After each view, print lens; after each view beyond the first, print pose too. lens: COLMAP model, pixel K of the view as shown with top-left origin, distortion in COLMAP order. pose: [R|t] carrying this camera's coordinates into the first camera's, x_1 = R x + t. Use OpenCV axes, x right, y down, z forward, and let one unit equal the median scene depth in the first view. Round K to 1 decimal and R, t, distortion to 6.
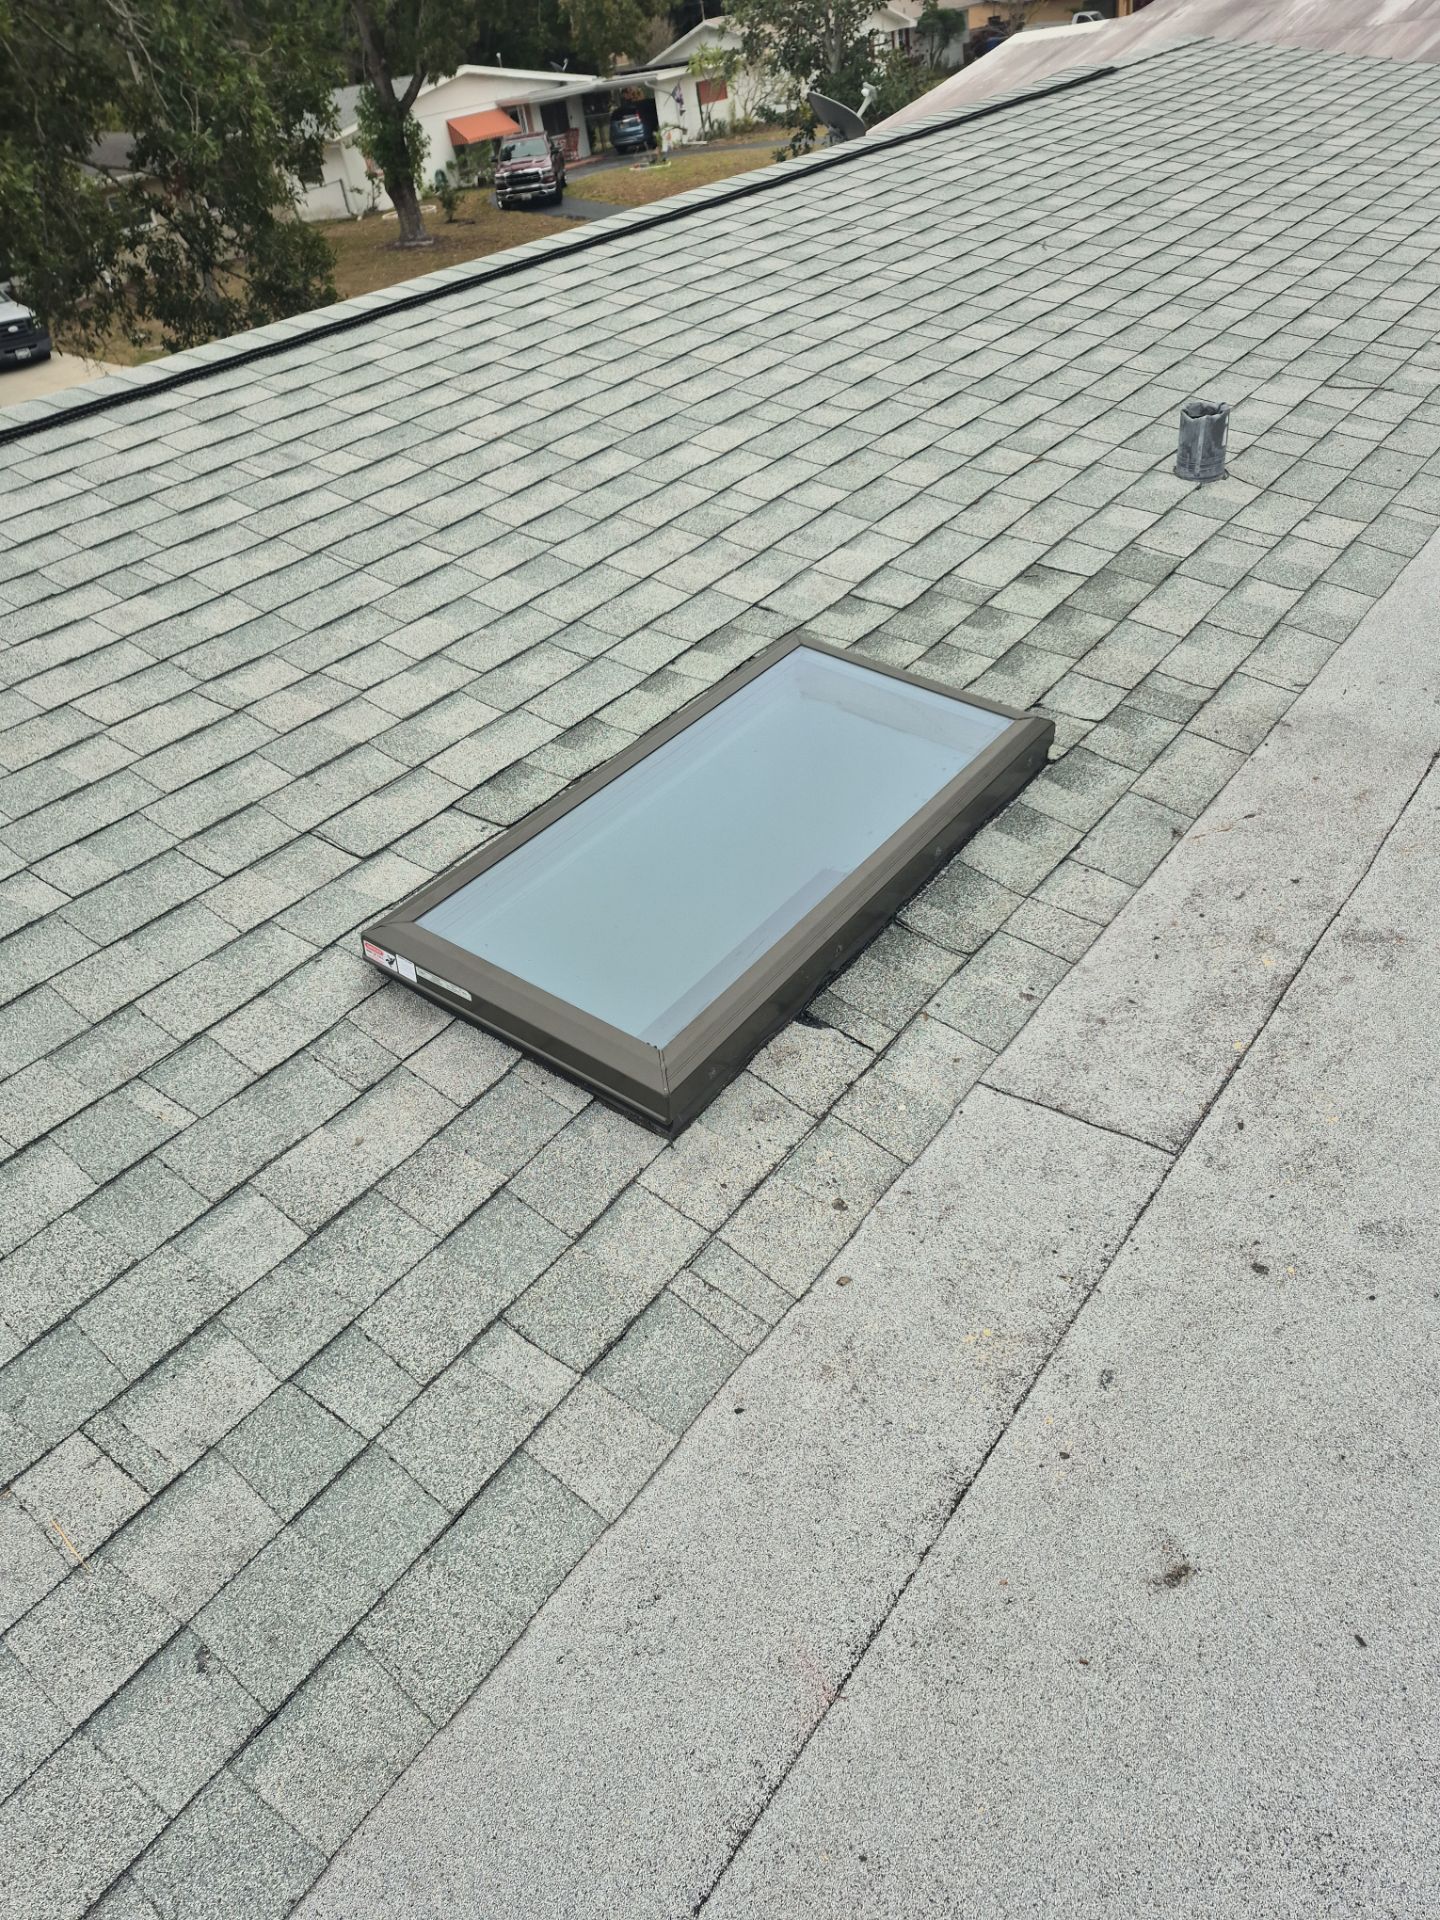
lens RADIAL K [[1340.6, 0, 722.9], [0, 1340.6, 969.3], [0, 0, 1]] dist [0.044772, -0.048695]
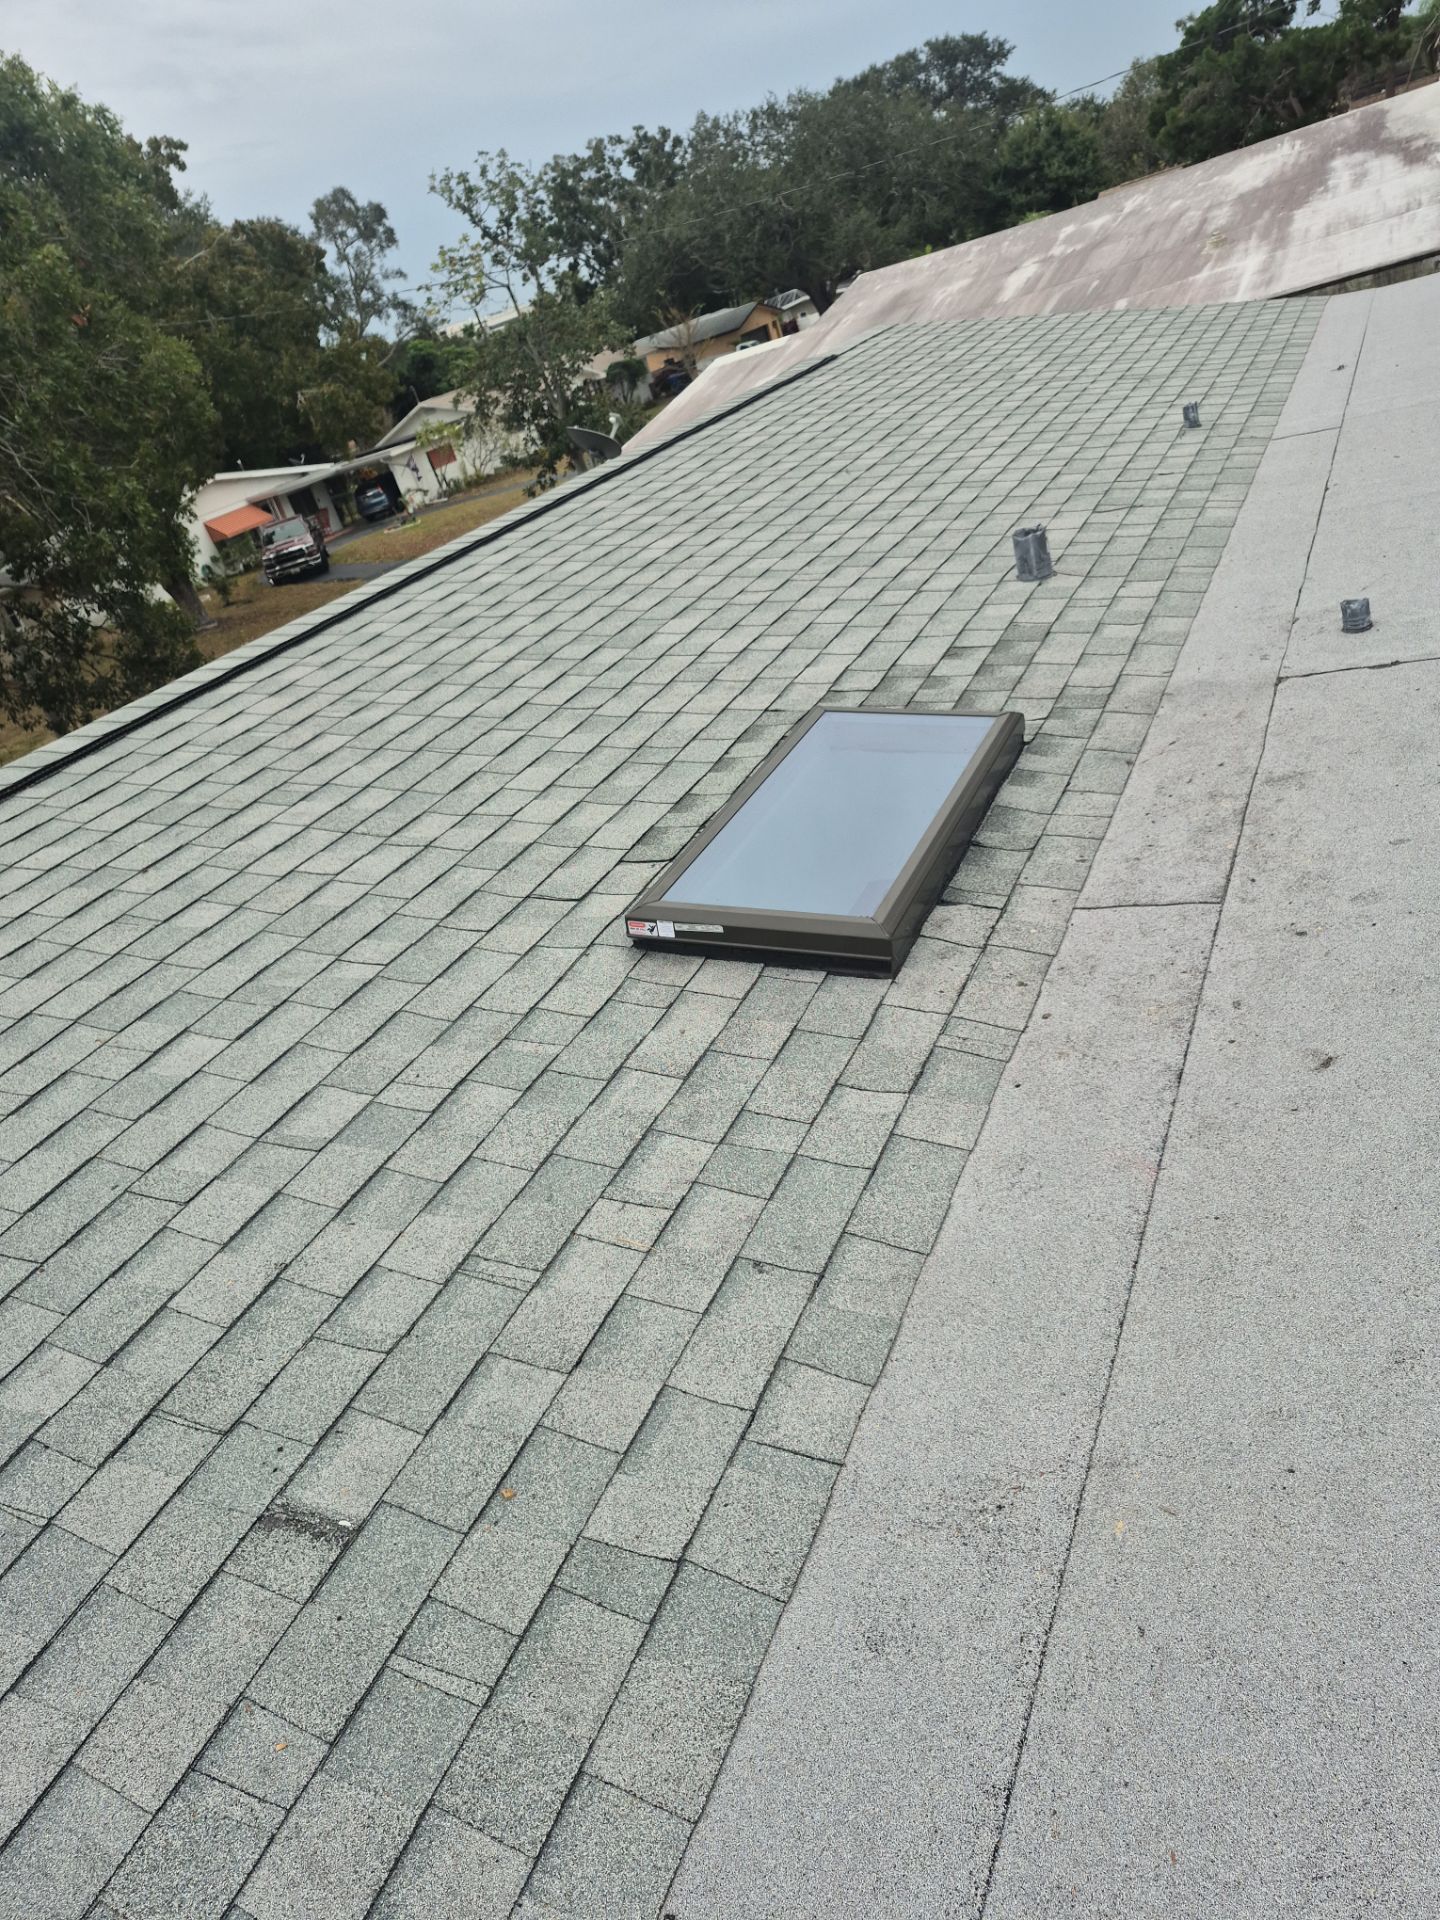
lens RADIAL K [[1332.1, 0, 741.2], [0, 1332.1, 955.8], [0, 0, 1]] dist [0.043949, -0.032730]
pose [[0.964809, -0.225313, 0.135566, -0.234020], [0.248155, 0.950691, -0.186027, 0.200113], [-0.086967, 0.213121, 0.973147, -0.233585]]
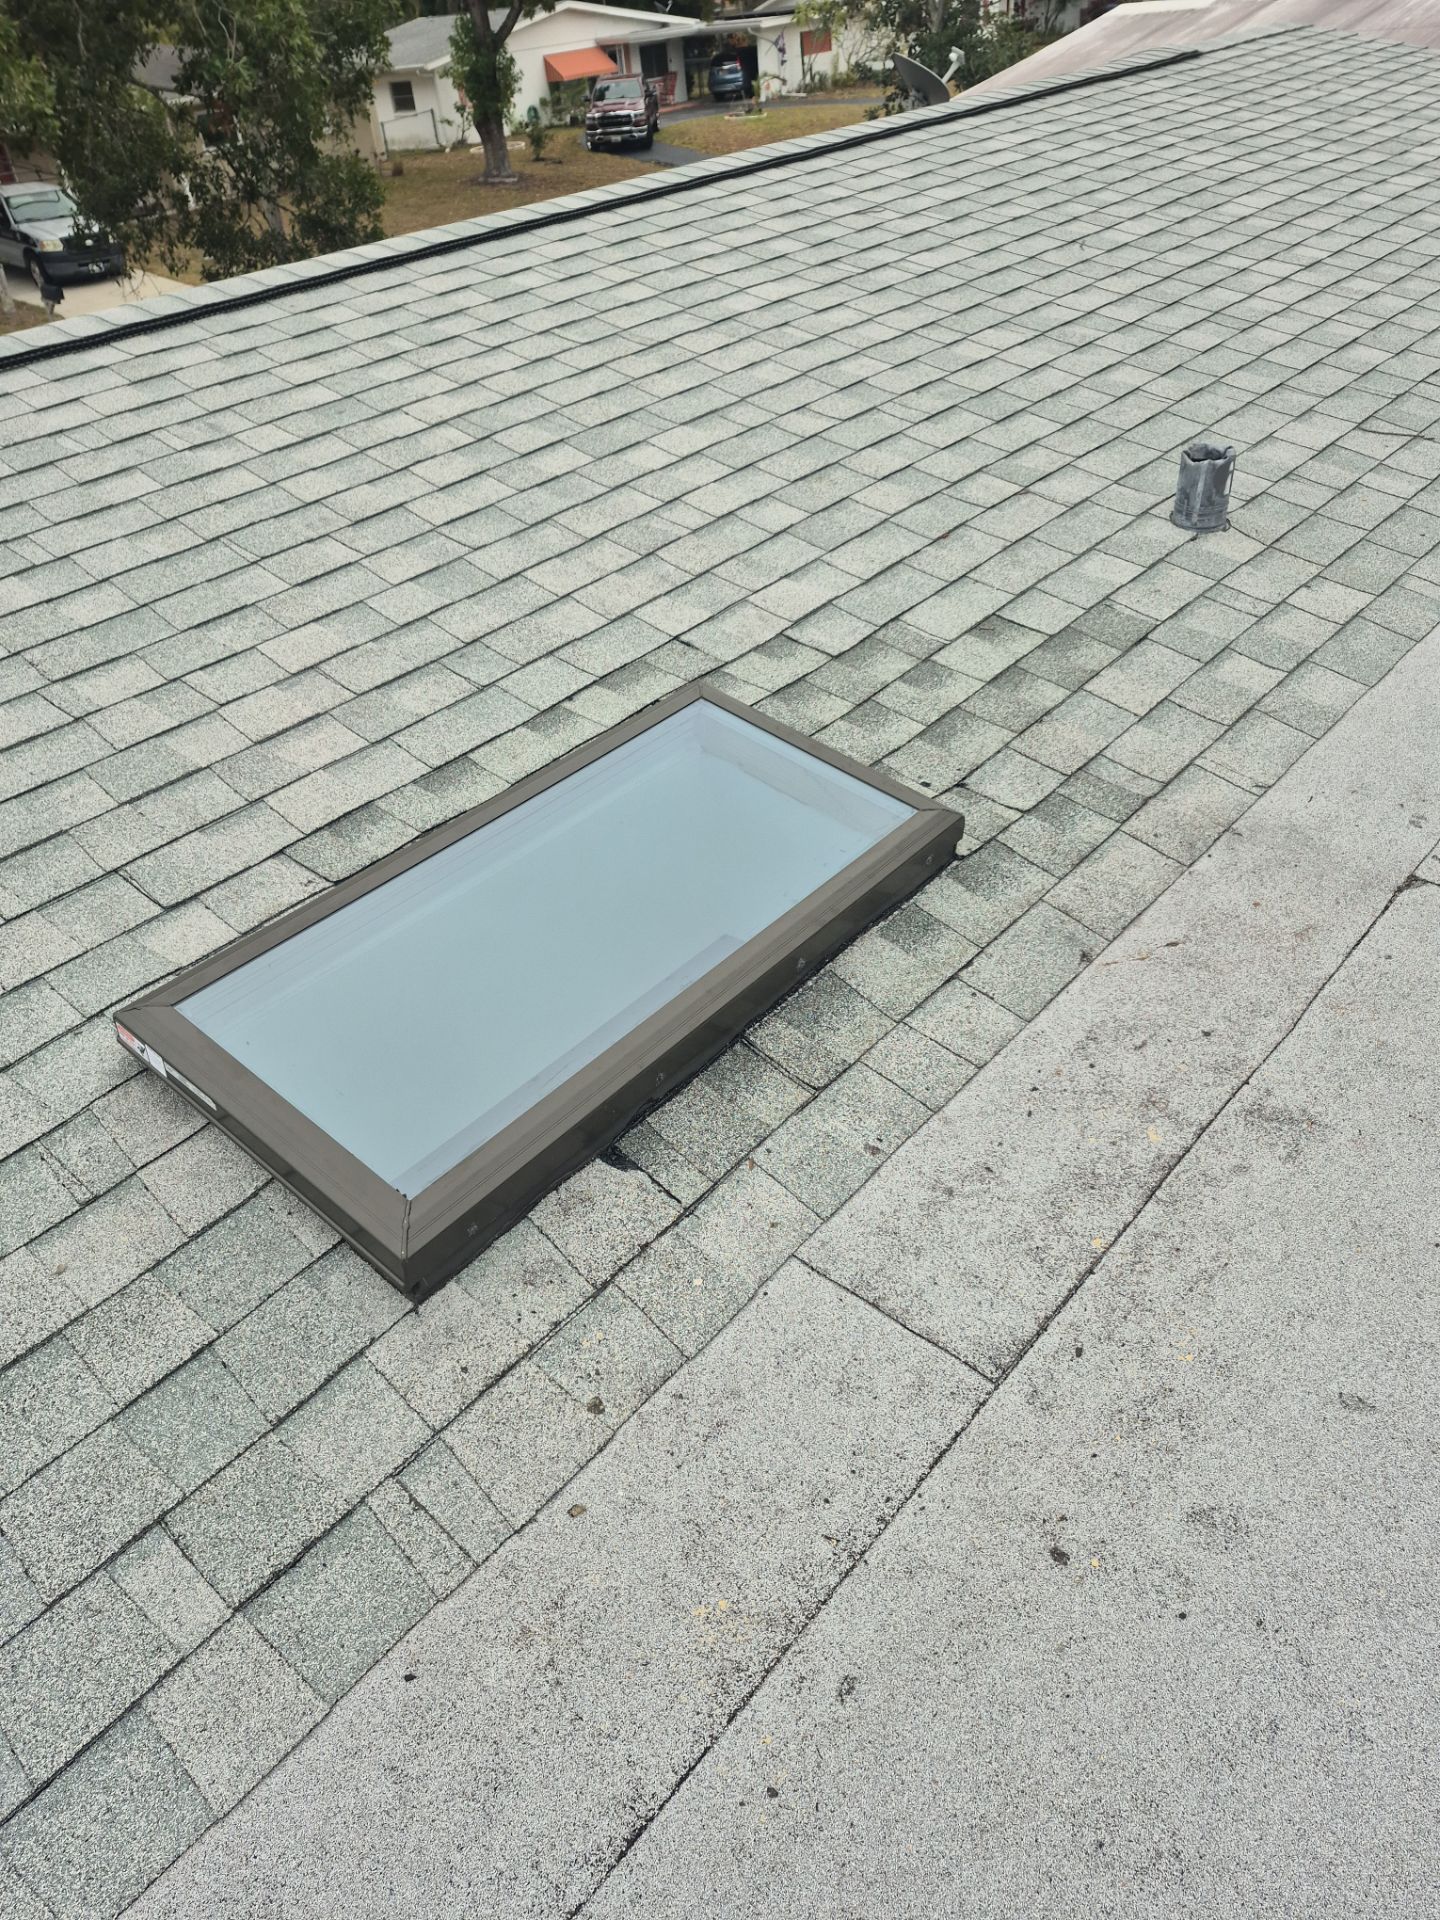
lens RADIAL K [[1340.6, 0, 708.7], [0, 1340.6, 963.5], [0, 0, 1]] dist [0.044772, -0.048695]
pose [[0.995628, 0.087421, -0.032894, 0.095244], [-0.086610, 0.995920, 0.025325, -0.077404], [0.034974, -0.022365, 0.999138, 0.089797]]
